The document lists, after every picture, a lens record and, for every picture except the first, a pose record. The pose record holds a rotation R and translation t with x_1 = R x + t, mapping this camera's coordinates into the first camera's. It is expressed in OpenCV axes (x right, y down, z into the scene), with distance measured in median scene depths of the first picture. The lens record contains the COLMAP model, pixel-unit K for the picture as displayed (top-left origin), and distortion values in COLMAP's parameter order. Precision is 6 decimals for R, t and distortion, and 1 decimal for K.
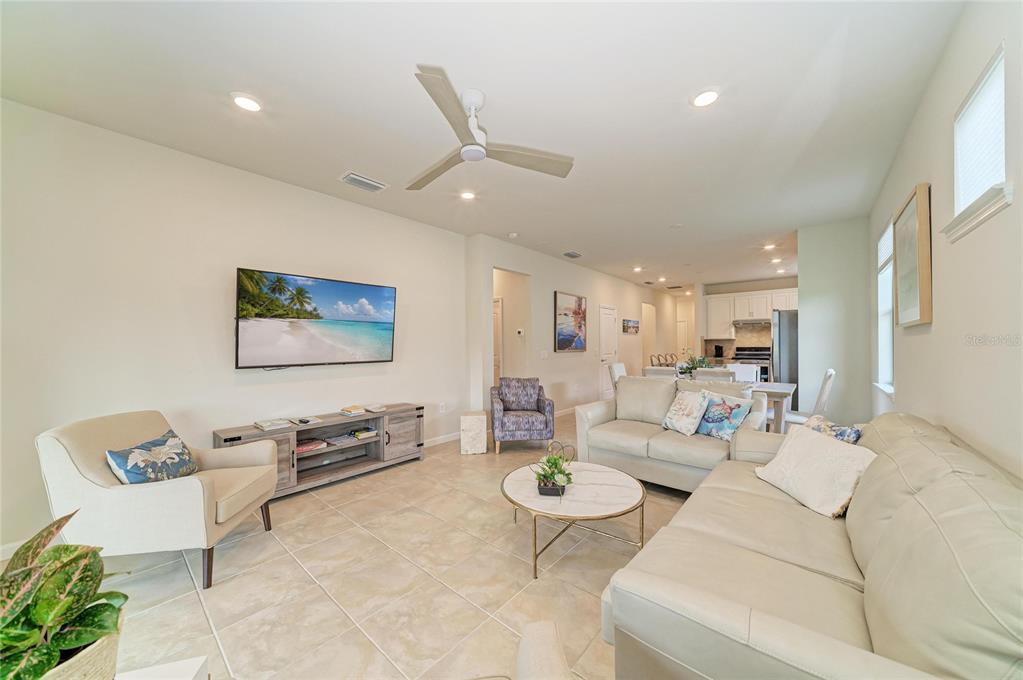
lens RADIAL K [[355.7, 0, 515.2], [0, 355.7, 345.2], [0, 0, 1]] dist [-0.023823, 0.005830]
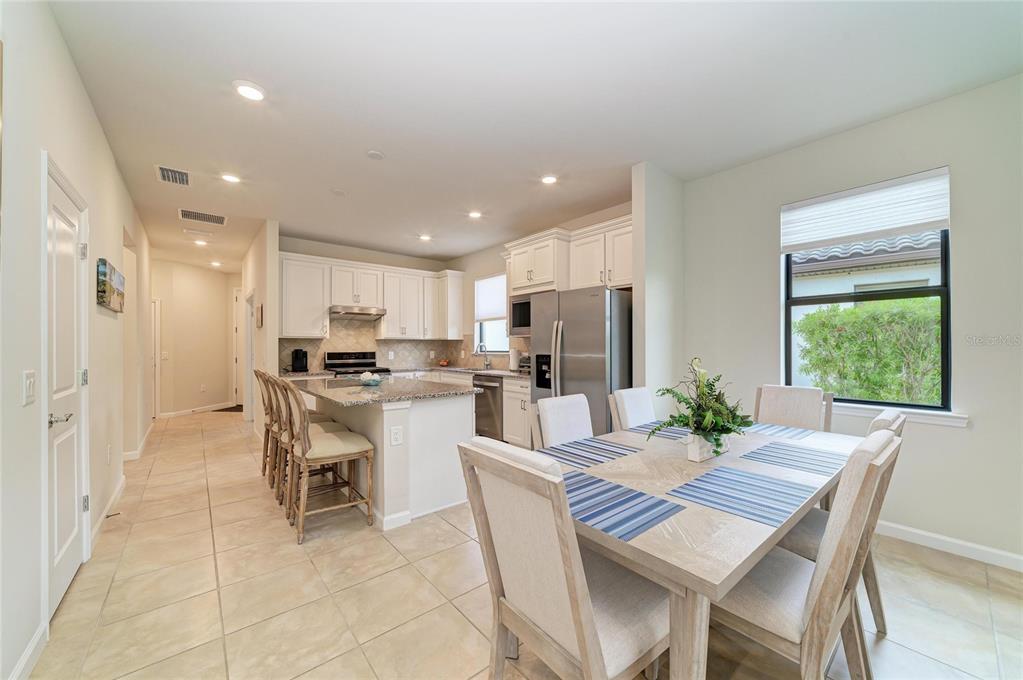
lens RADIAL K [[375.6, 0, 514.3], [0, 375.6, 344.7], [0, 0, 1]] dist [-0.017148, 0.000516]
pose [[0.156348, 0.008784, 0.987663, 0.086680], [0.004515, 0.999944, -0.009608, -0.000144], [-0.987692, 0.005962, 0.156300, 0.800058]]
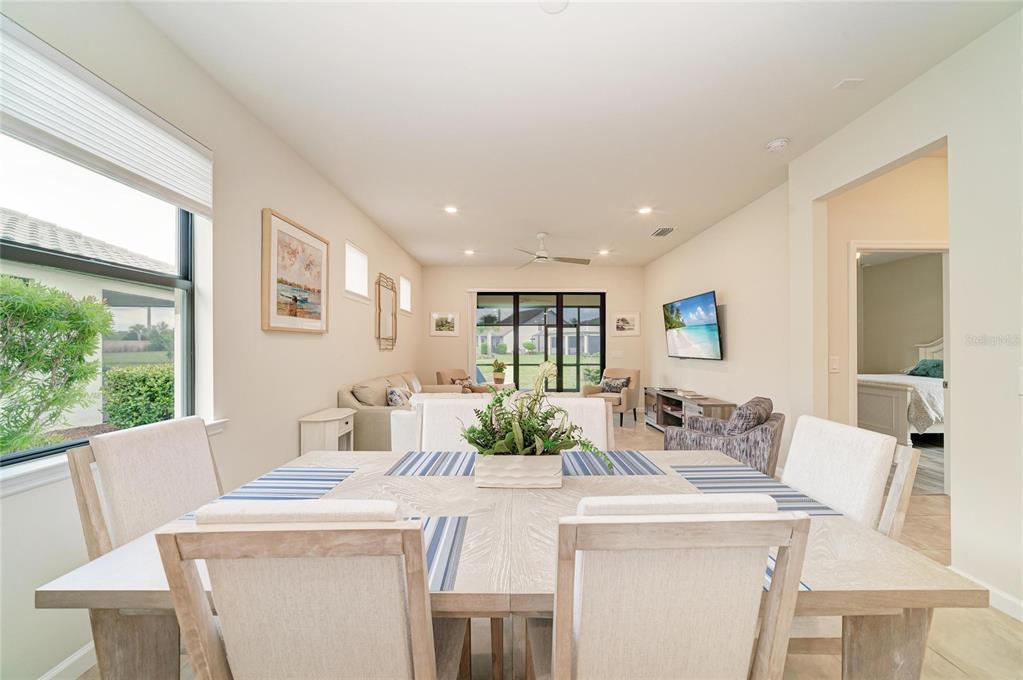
lens RADIAL K [[361.1, 0, 516.1], [0, 361.1, 345.1], [0, 0, 1]] dist [-0.025557, 0.007185]
pose [[-0.752770, 0.005497, -0.658261, 0.492669], [0.004918, 0.999984, 0.002727, -0.002368], [0.658265, -0.001185, -0.752785, 0.850750]]
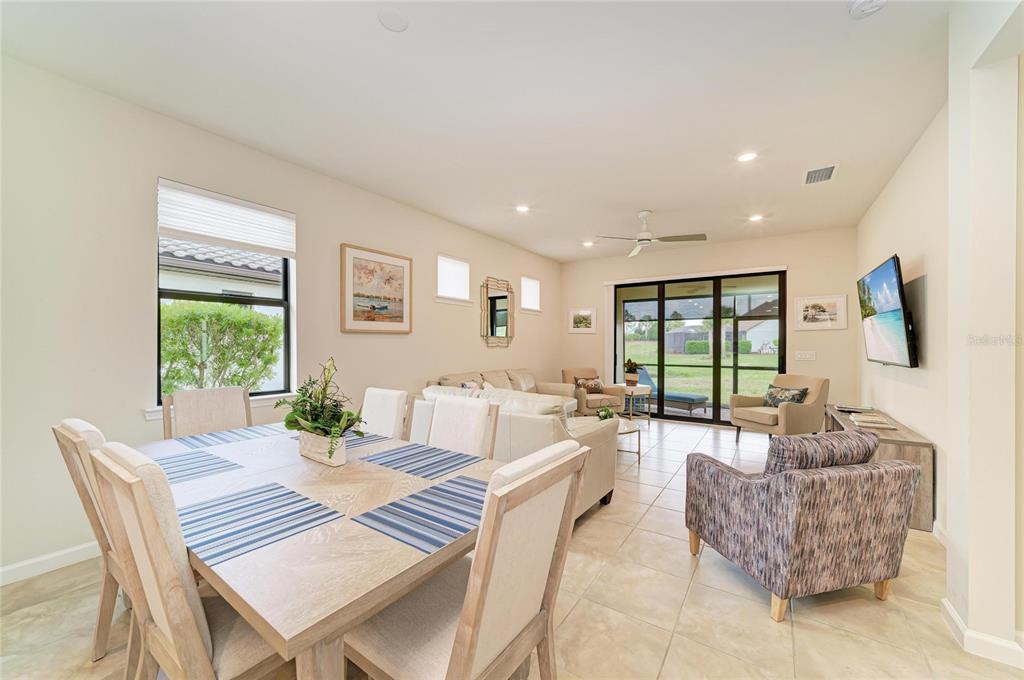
lens RADIAL K [[382.6, 0, 516.3], [0, 382.6, 345.2], [0, 0, 1]] dist [-0.022055, 0.006892]
pose [[-0.993838, 0.006600, -0.110647, 0.261529], [0.005848, 0.999958, 0.007127, -0.001720], [0.110690, 0.006436, -0.993834, 0.967656]]
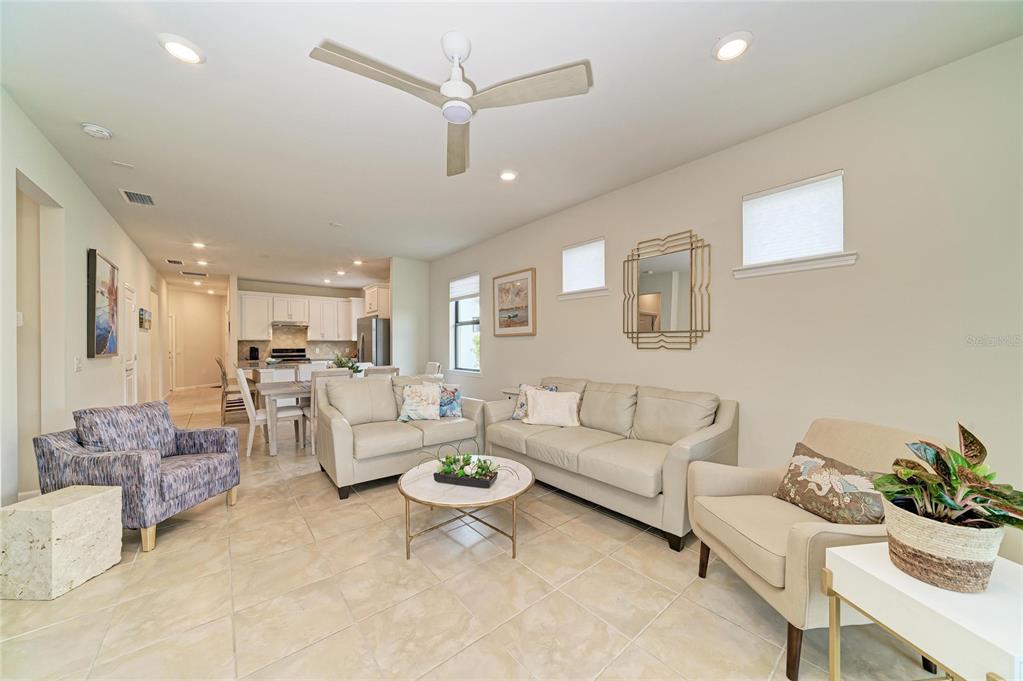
lens RADIAL K [[361.1, 0, 516.1], [0, 361.1, 345.6], [0, 0, 1]] dist [-0.025557, 0.007185]
pose [[0.170693, 0.002809, 0.985320, -0.298371], [0.004495, 0.999983, -0.003629, 0.004136], [-0.985314, 0.005048, 0.170678, 0.234450]]
